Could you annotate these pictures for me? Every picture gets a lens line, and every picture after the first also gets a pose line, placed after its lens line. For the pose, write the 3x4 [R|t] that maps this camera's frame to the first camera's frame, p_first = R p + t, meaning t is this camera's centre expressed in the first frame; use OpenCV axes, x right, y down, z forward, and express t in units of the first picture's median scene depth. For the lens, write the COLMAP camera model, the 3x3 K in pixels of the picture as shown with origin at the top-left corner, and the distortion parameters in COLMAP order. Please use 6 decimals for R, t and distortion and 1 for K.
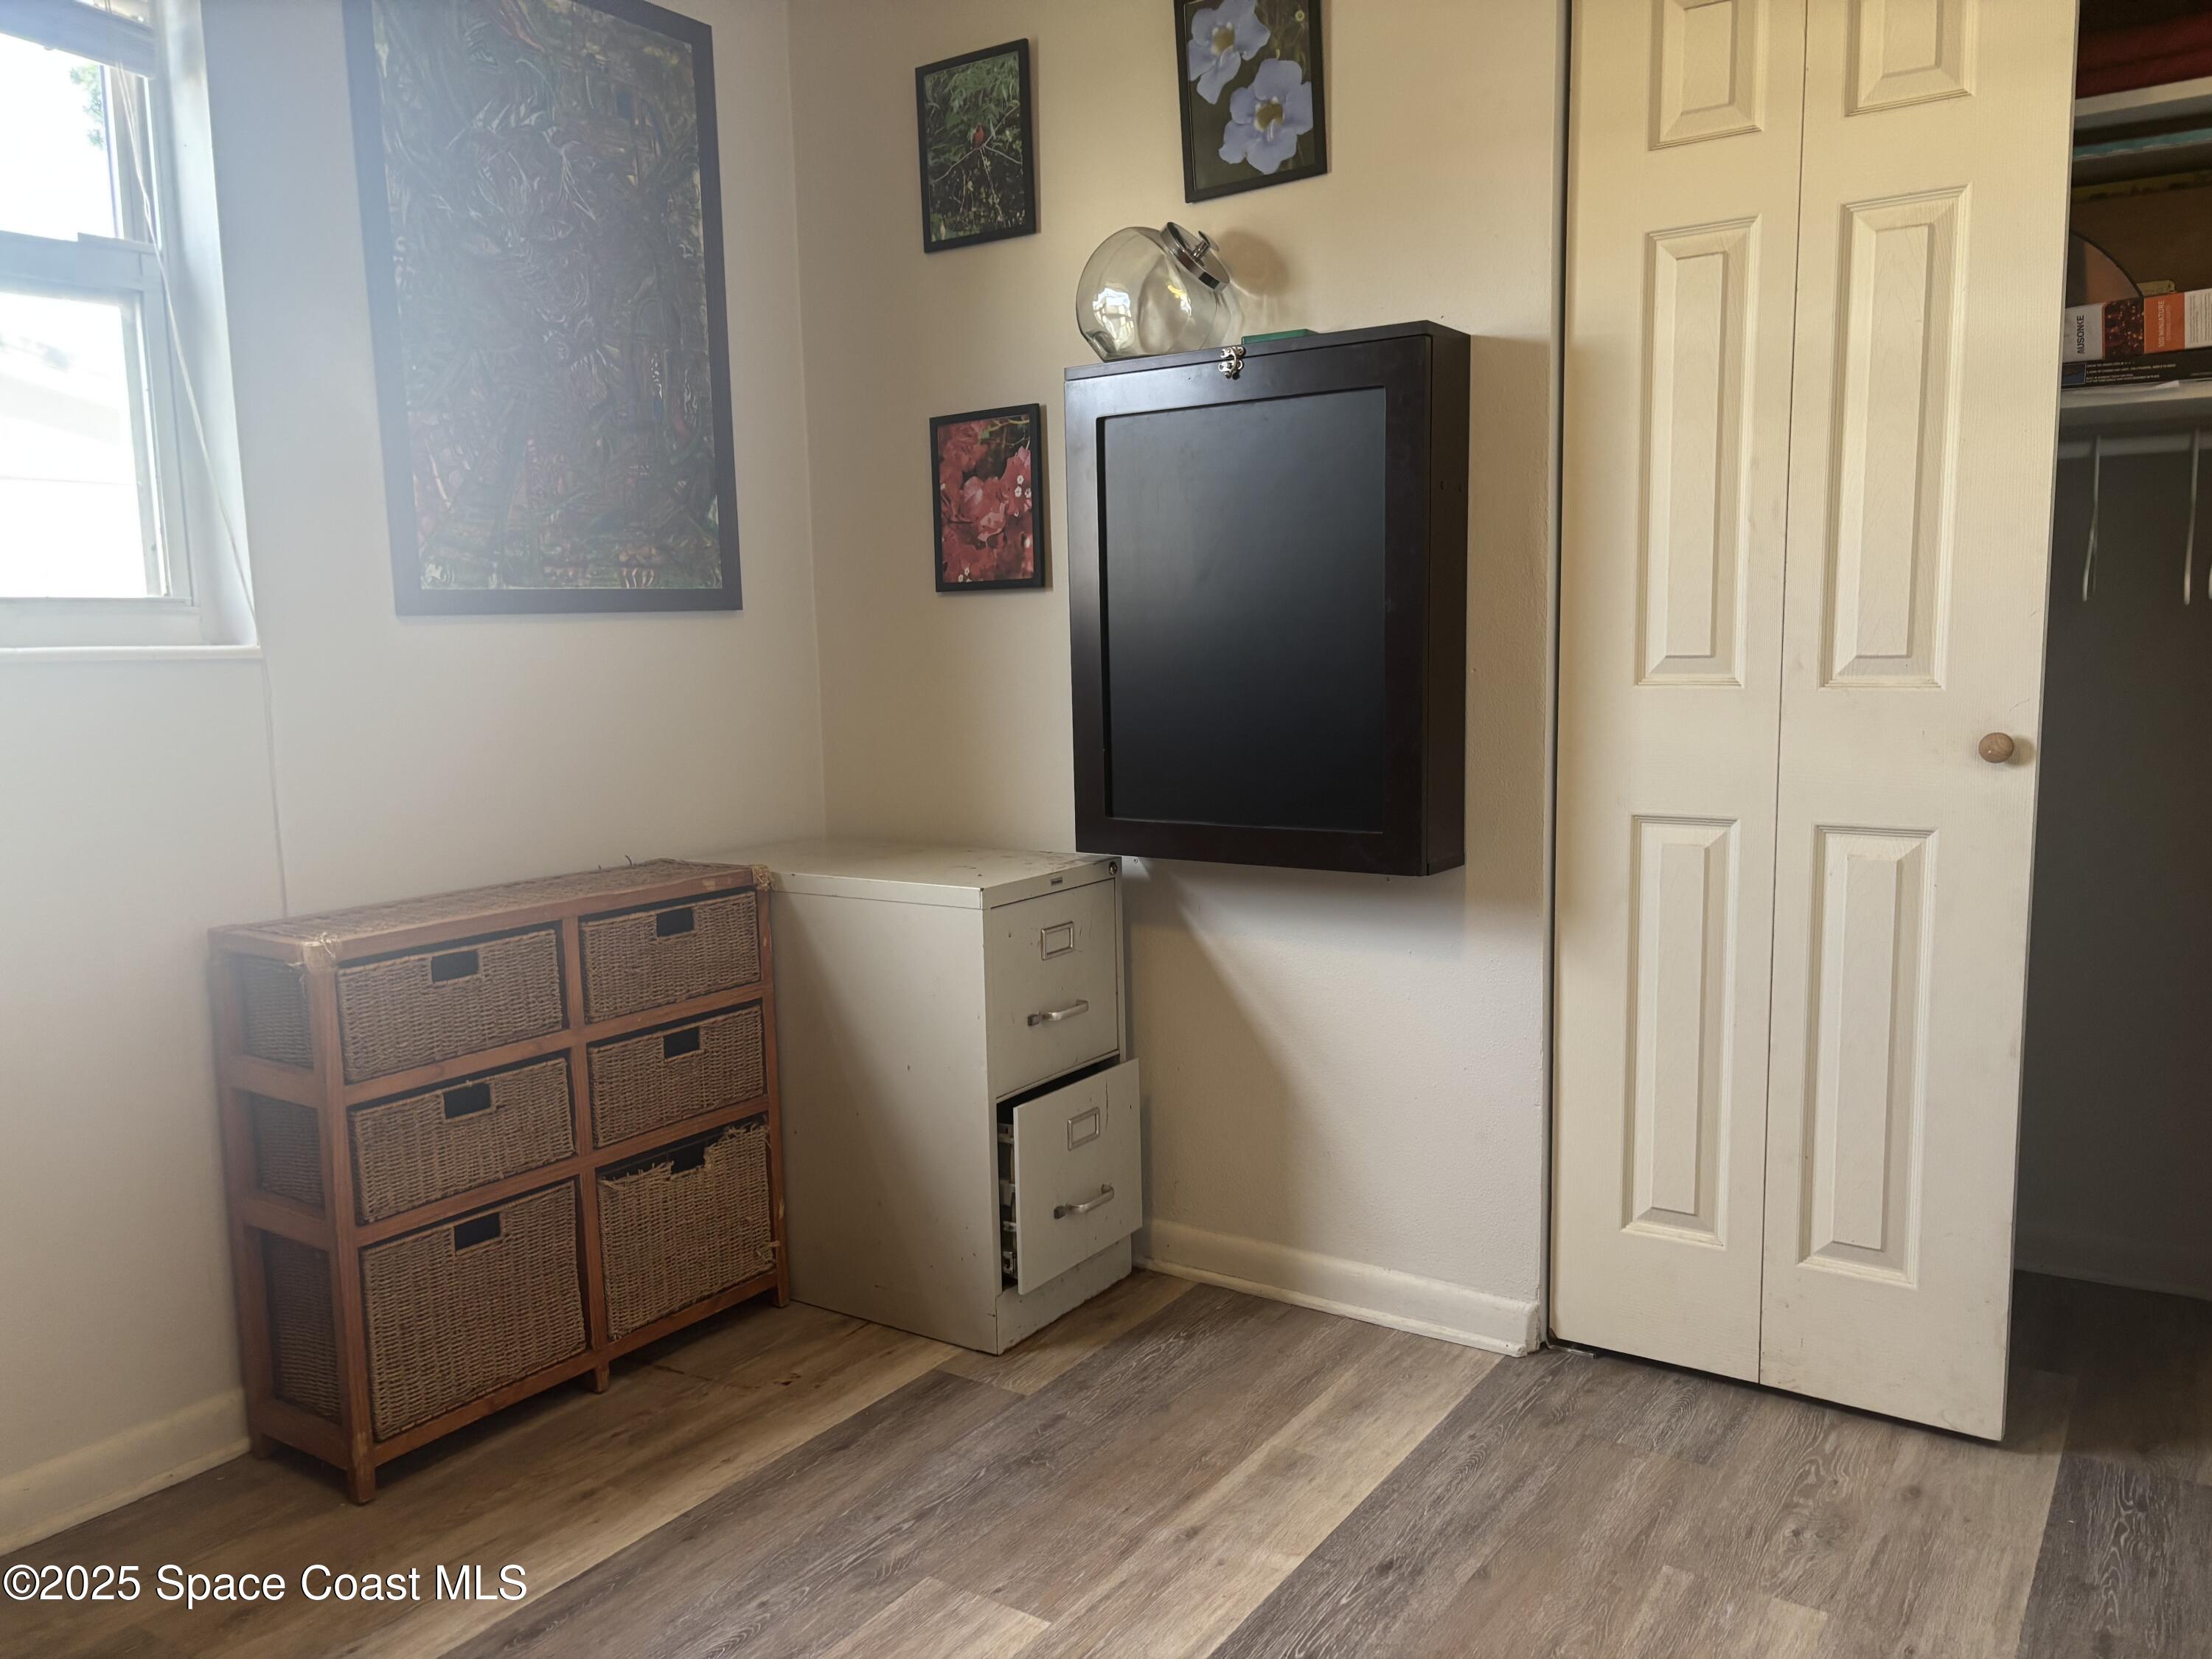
lens RADIAL K [[1677.3, 0, 1100.9], [0, 1677.3, 838.9], [0, 0, 1]] dist [0.048844, -0.053020]
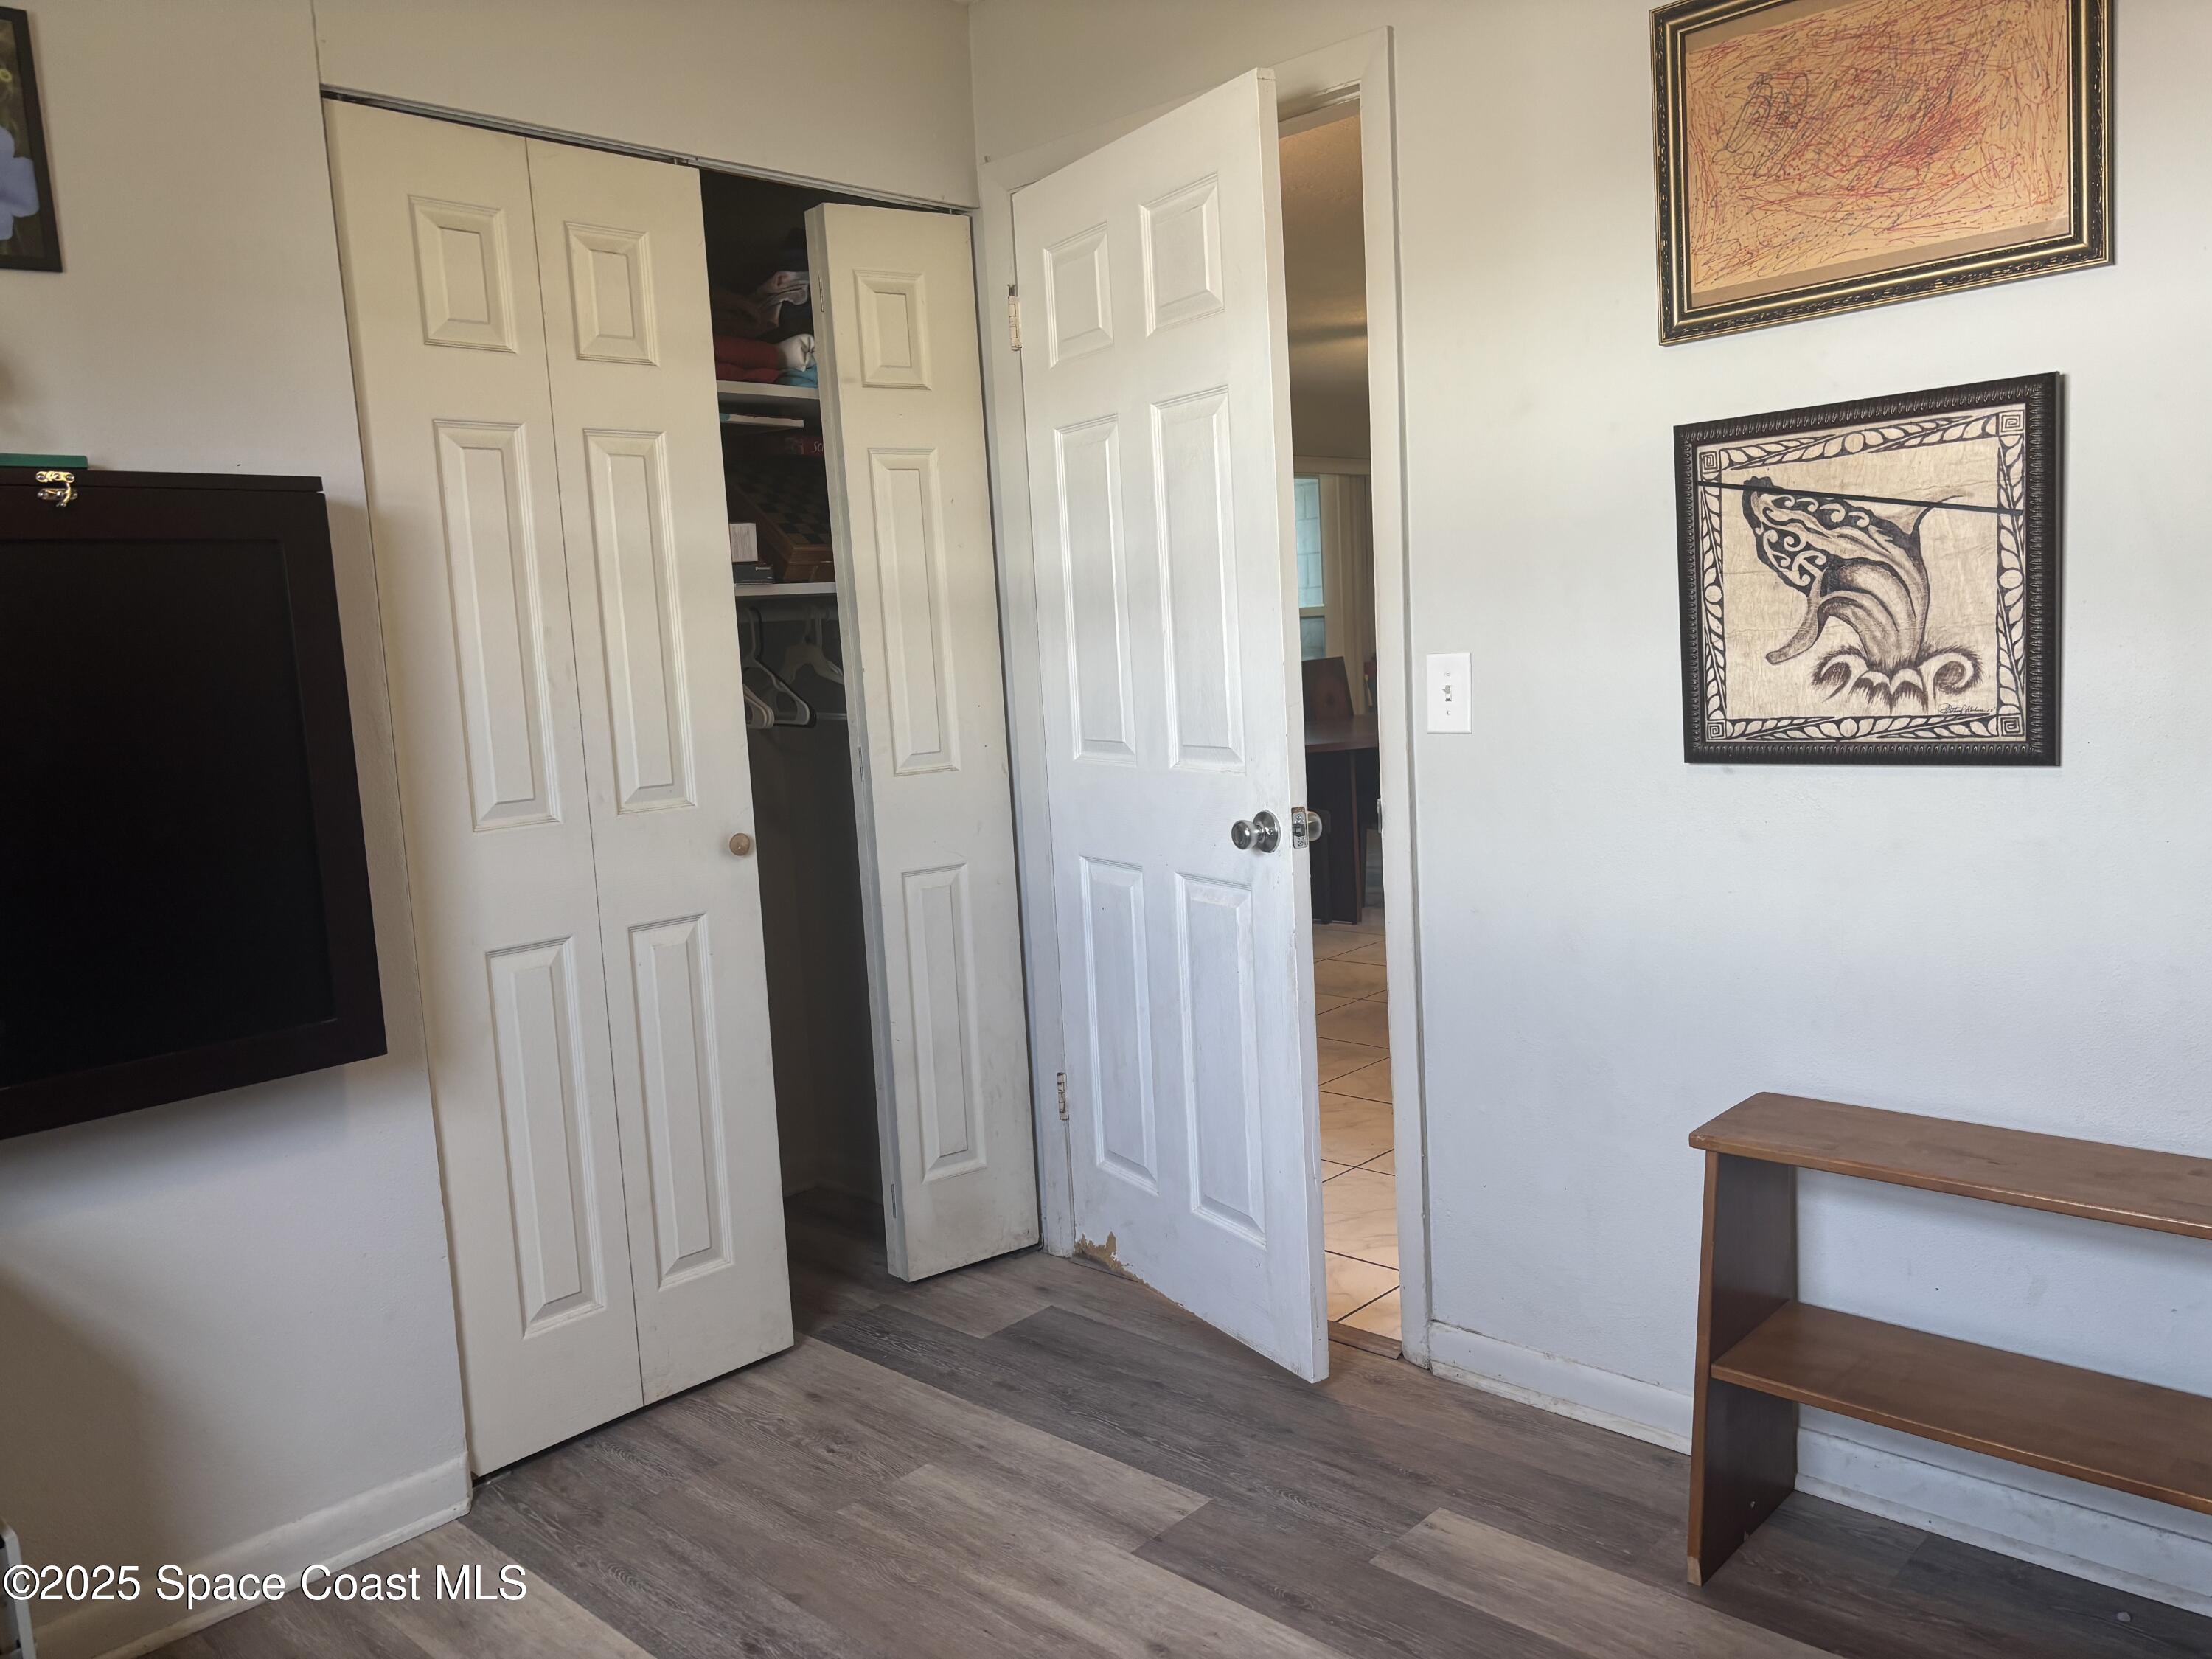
lens RADIAL K [[1677.3, 0, 1099.9], [0, 1677.3, 821.9], [0, 0, 1]] dist [0.048844, -0.053020]
pose [[0.159377, -0.100147, 0.982125, -0.710374], [0.173911, 0.982131, 0.071925, -0.111655], [-0.971779, 0.159340, 0.173945, 0.449929]]
